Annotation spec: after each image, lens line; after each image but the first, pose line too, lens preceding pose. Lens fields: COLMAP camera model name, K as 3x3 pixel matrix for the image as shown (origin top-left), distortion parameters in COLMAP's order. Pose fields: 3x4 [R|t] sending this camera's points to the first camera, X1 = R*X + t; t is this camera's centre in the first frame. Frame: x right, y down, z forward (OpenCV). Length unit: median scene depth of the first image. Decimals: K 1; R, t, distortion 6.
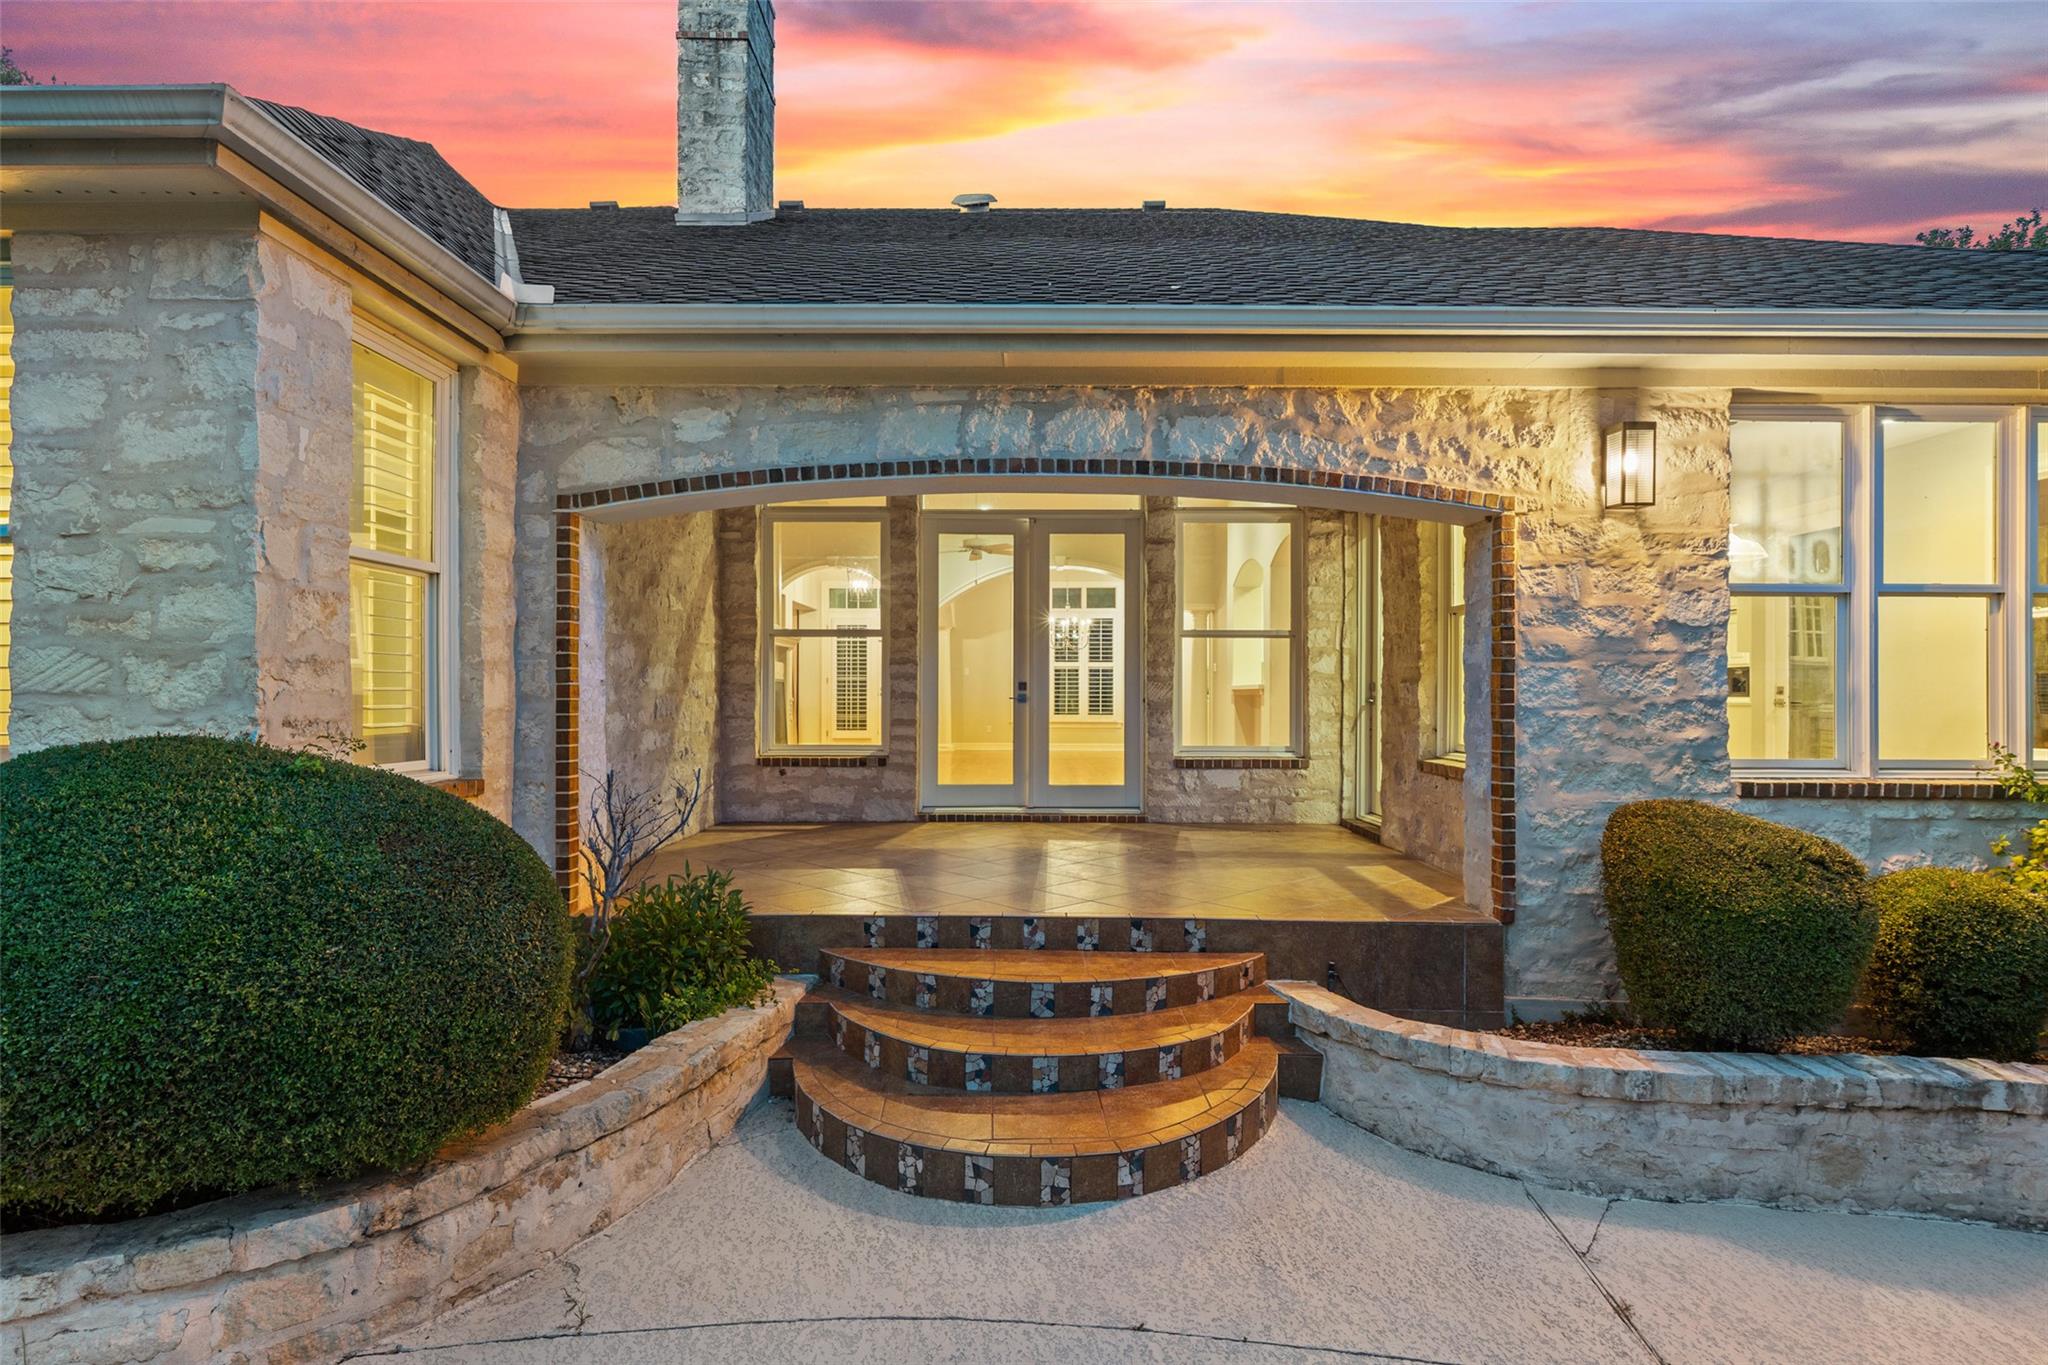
lens RADIAL K [[1092.8, 0, 1022.2], [0, 1092.8, 688.9], [0, 0, 1]] dist [0.001247, 0.000198]
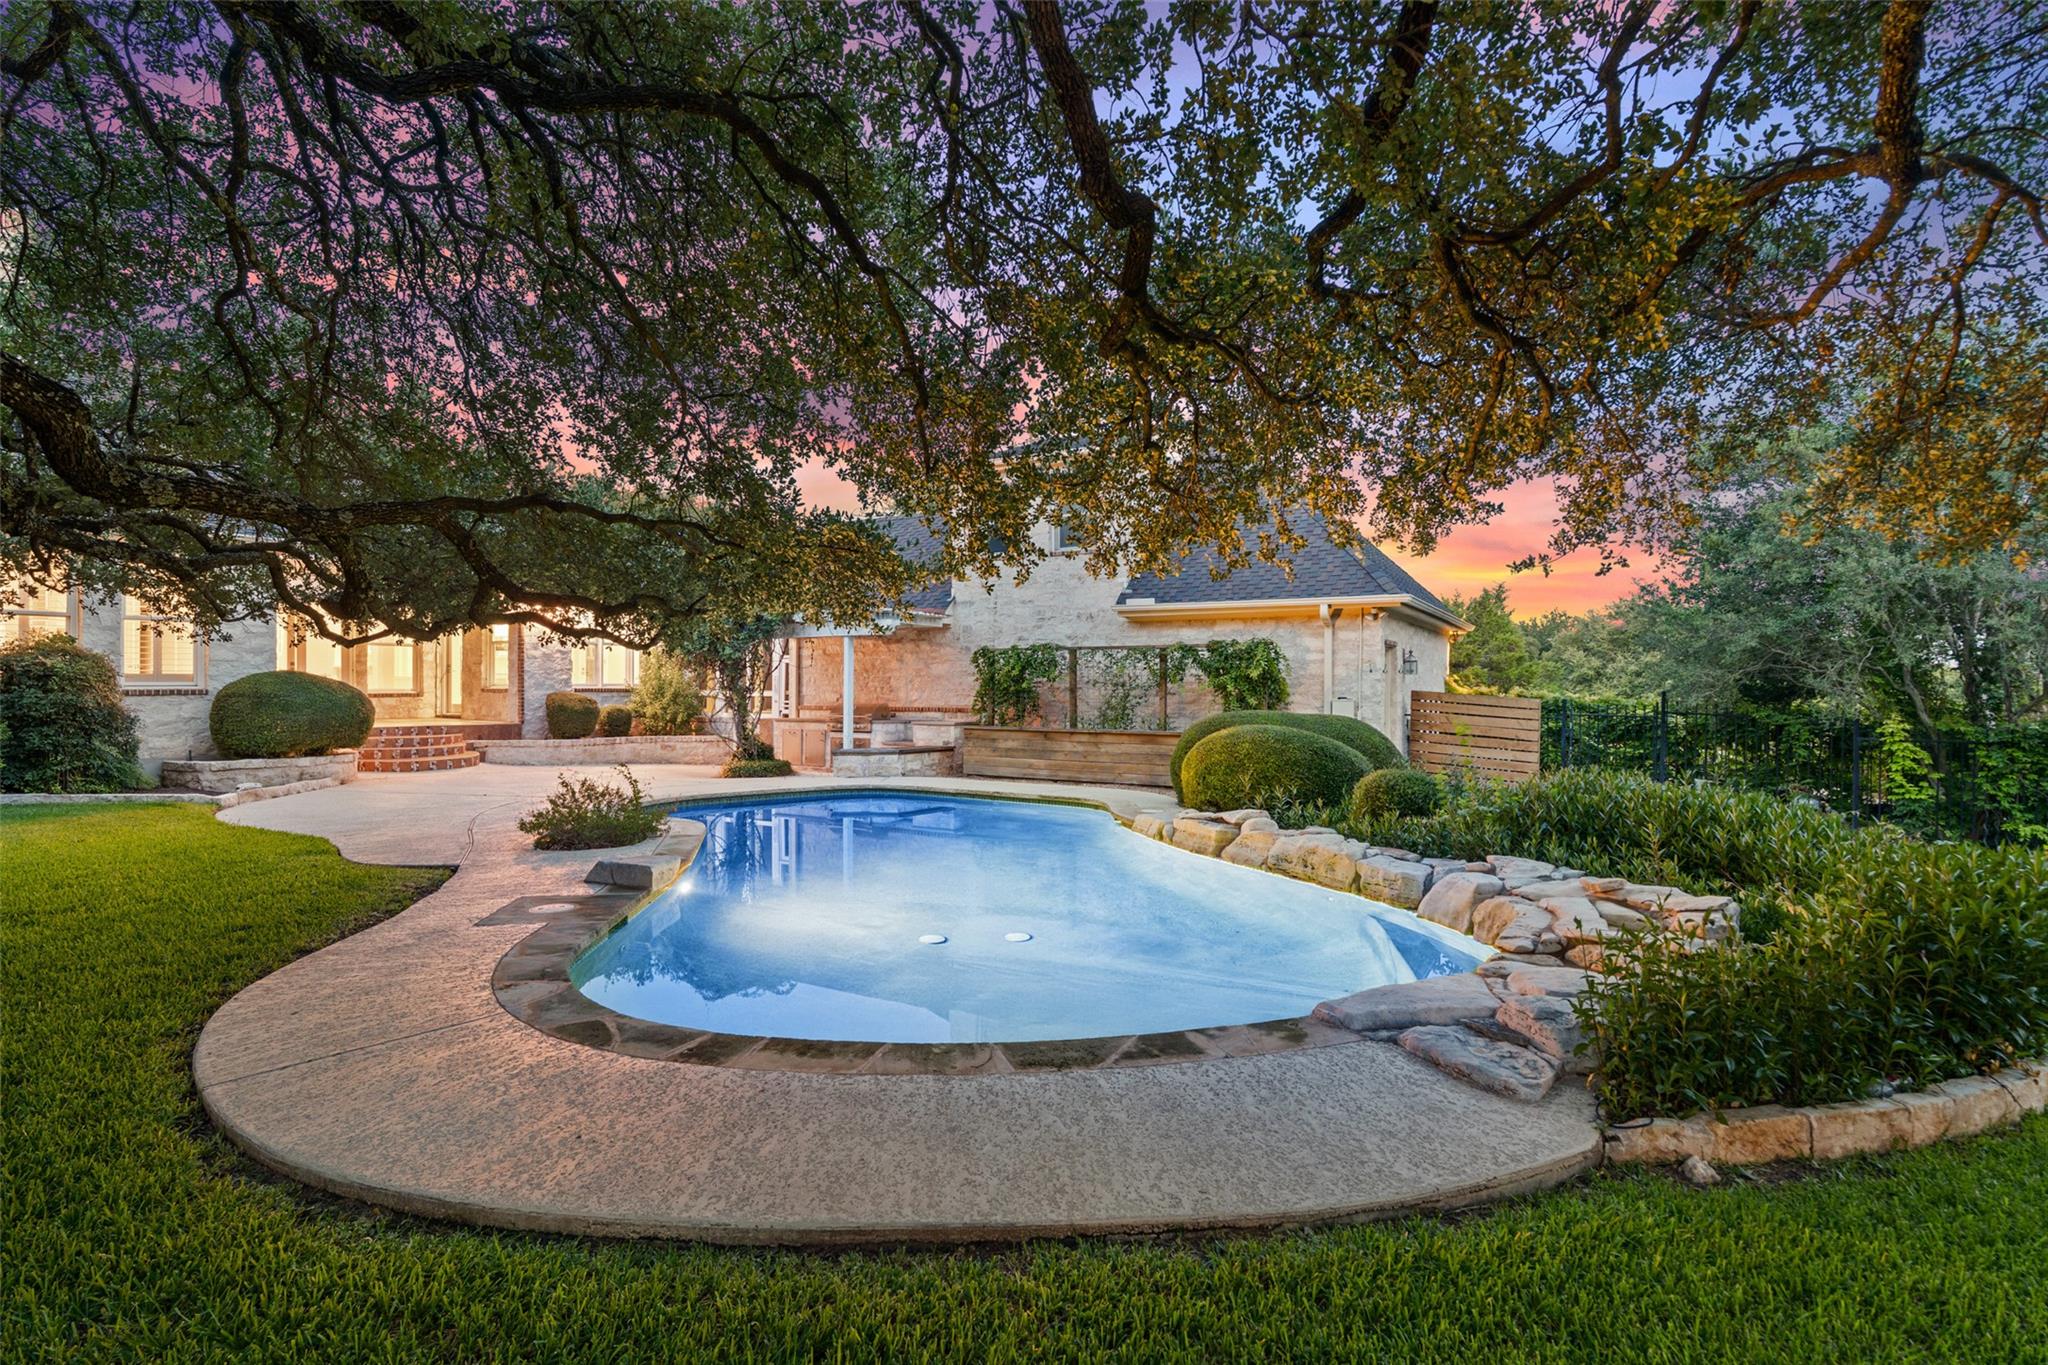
lens RADIAL K [[1010.8, 0, 1023.8], [0, 1010.8, 680.7], [0, 0, 1]] dist [-0.000562, -0.000015]
pose [[0.532798, -0.004150, 0.846232, -1.734598], [-0.001414, 0.999982, 0.005794, 0.031109], [-0.846241, -0.004284, 0.532783, -2.566590]]
